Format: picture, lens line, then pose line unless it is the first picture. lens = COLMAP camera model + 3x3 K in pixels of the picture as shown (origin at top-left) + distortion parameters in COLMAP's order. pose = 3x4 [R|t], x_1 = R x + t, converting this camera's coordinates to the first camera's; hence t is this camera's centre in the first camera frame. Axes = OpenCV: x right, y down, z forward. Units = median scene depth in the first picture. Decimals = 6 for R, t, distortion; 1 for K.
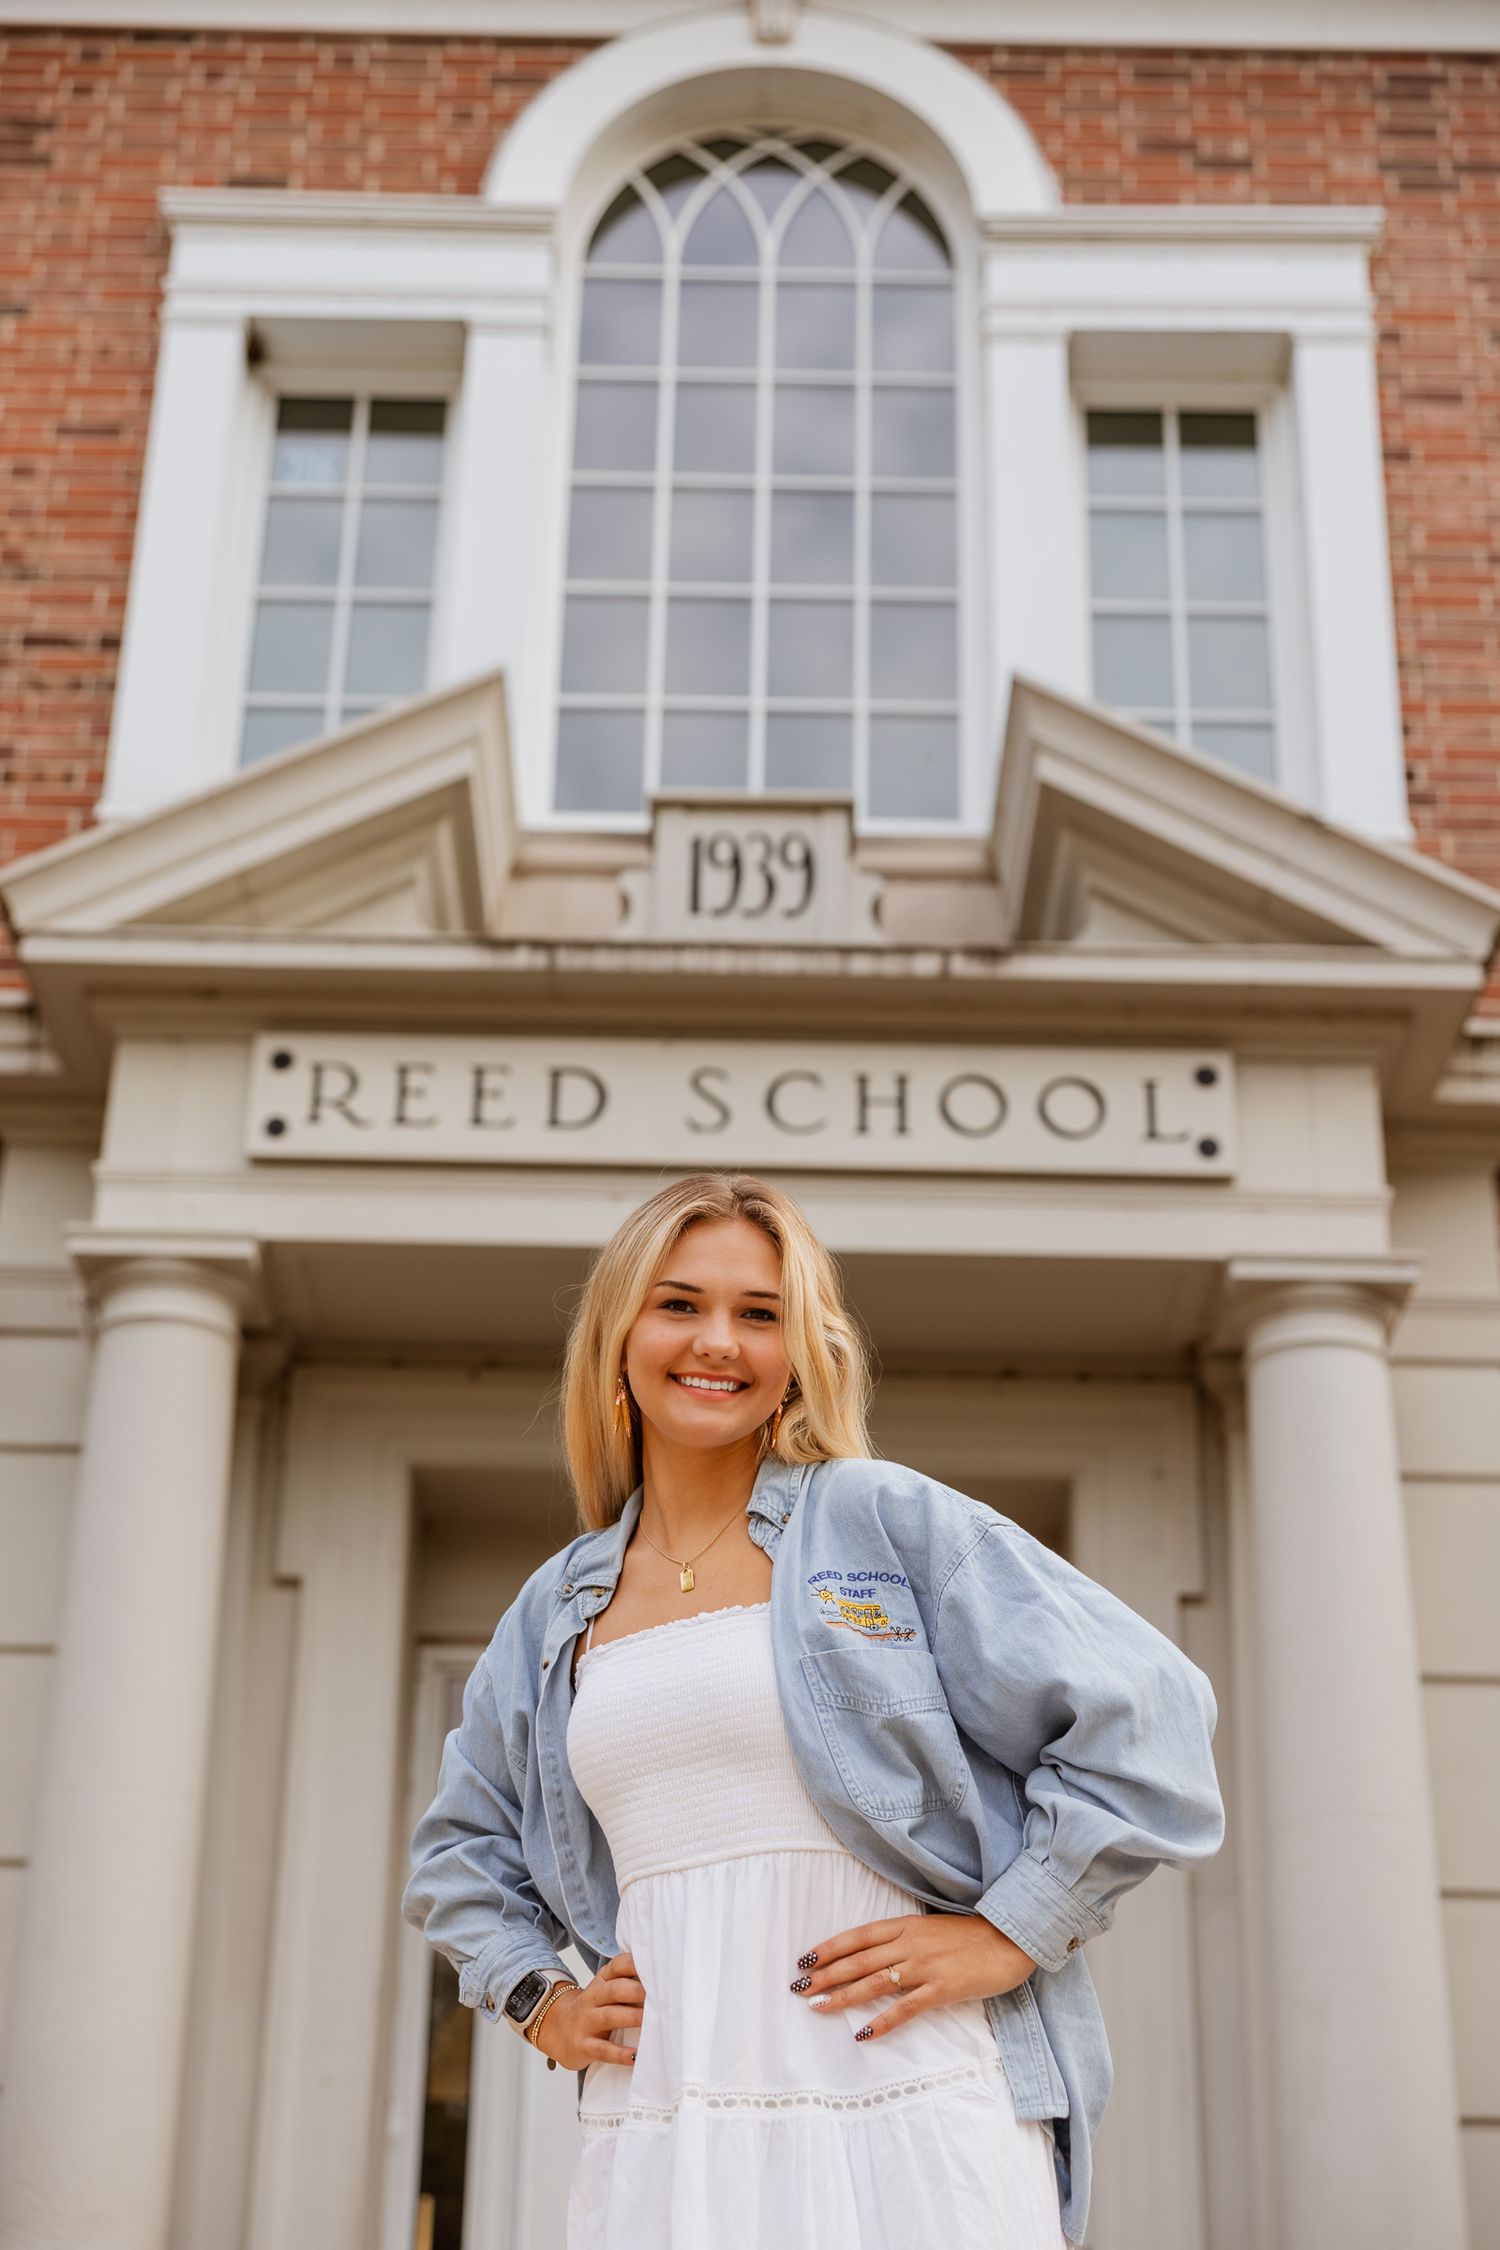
lens RADIAL K [[3241.5, 0, 734.2], [0, 3241.5, 1155.0], [0, 0, 1]] dist [0.002906, 0.001889]
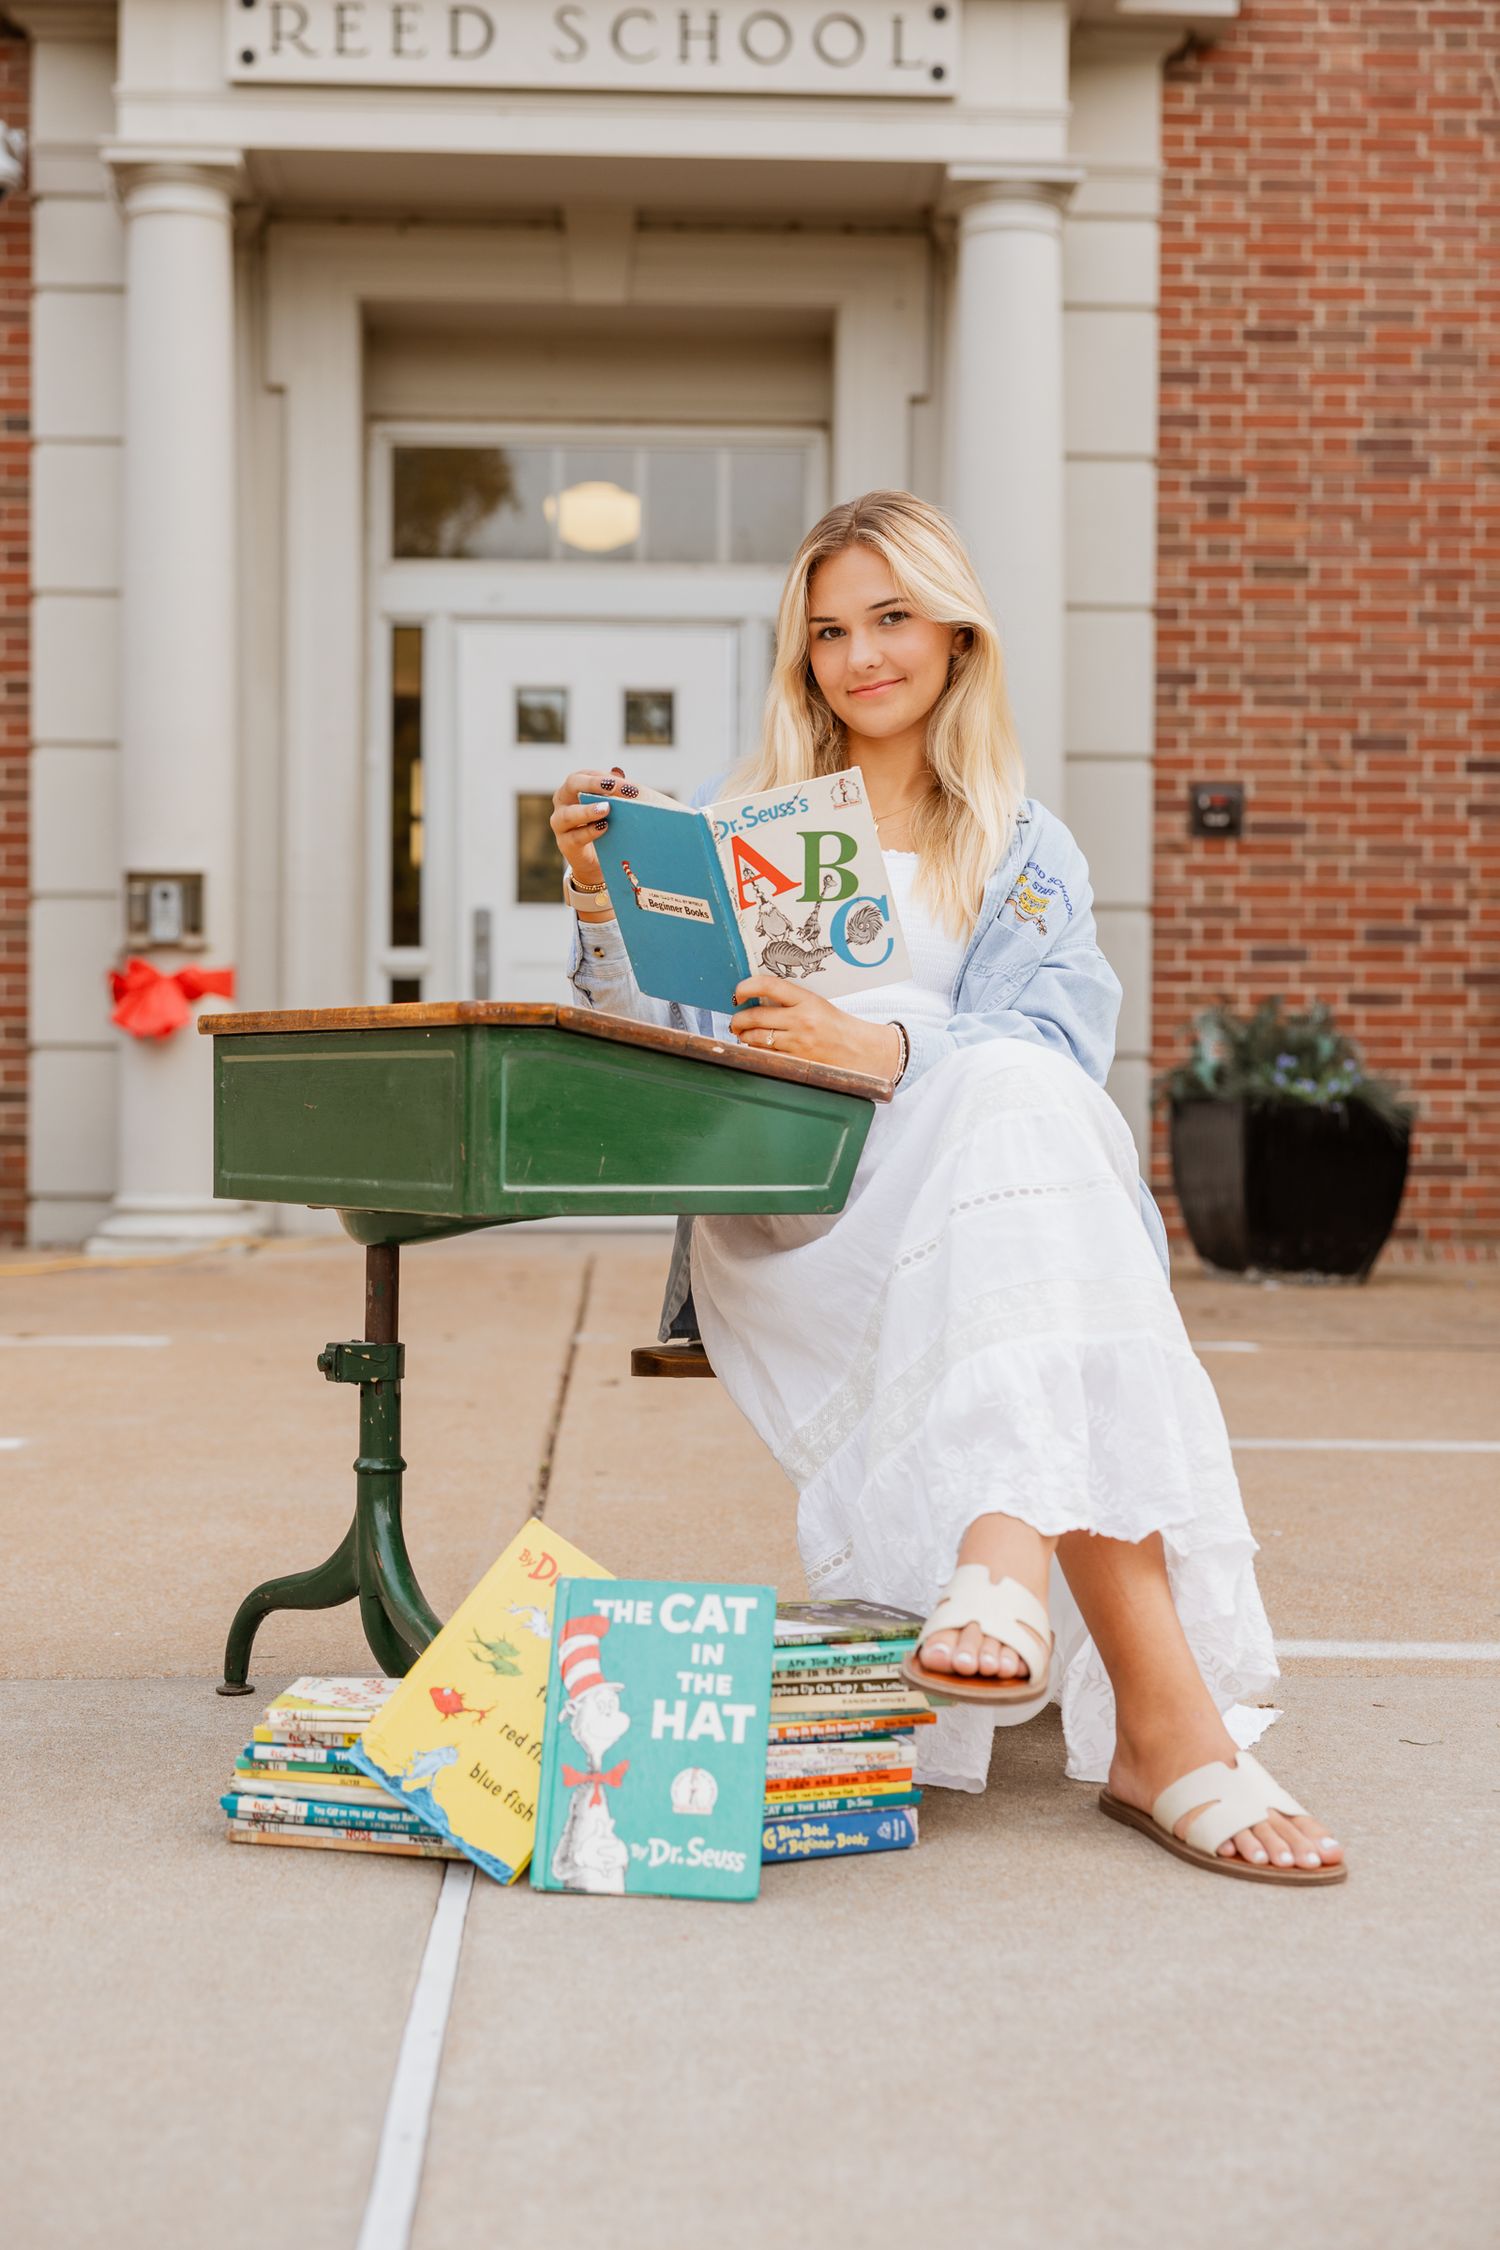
lens RADIAL K [[3115.1, 0, 729.7], [0, 3115.1, 1142.9], [0, 0, 1]] dist [0.046017, -0.087468]
pose [[0.999388, -0.012799, 0.032566, 0.010291], [-0.003256, 0.892657, 0.450725, -0.190353], [-0.034839, -0.450555, 0.892069, -0.365509]]
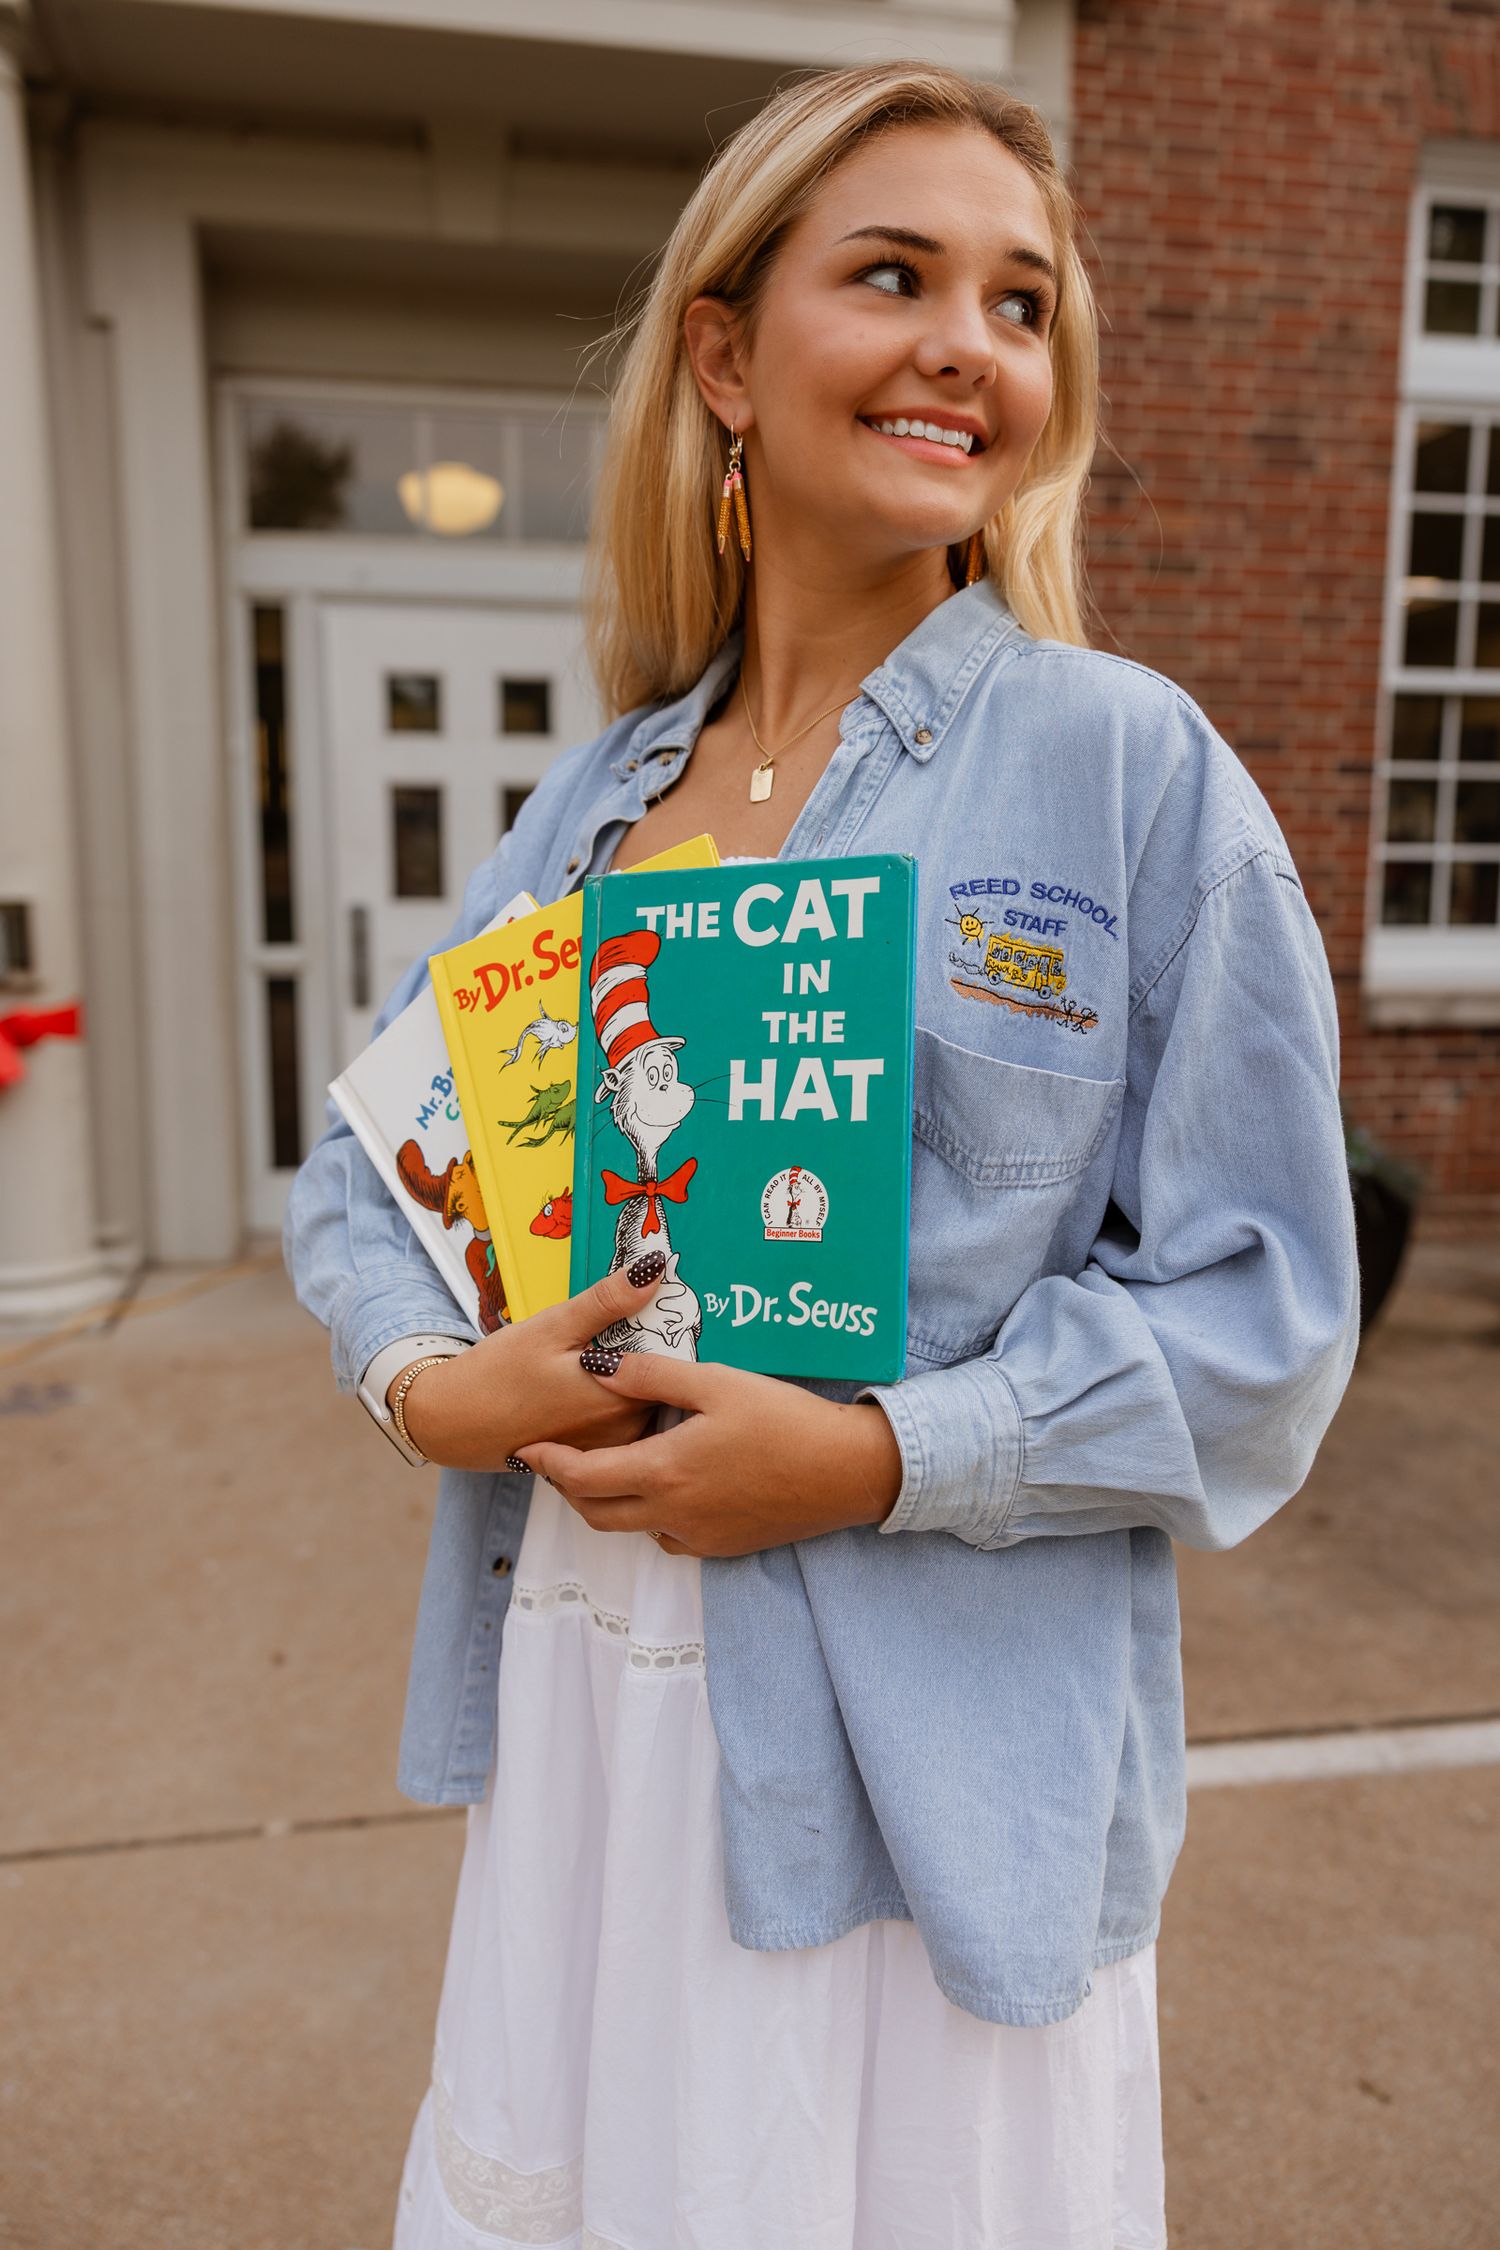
lens RADIAL K [[1698.1, 0, 743.7], [0, 1698.1, 1126.2], [0, 0, 1]] dist [0.010208, 0.001631]
pose [[0.983091, -0.040716, 0.178531, -0.025895], [-0.068046, 0.823920, 0.562606, 0.002521], [-0.170002, -0.565242, 0.807218, 0.269116]]
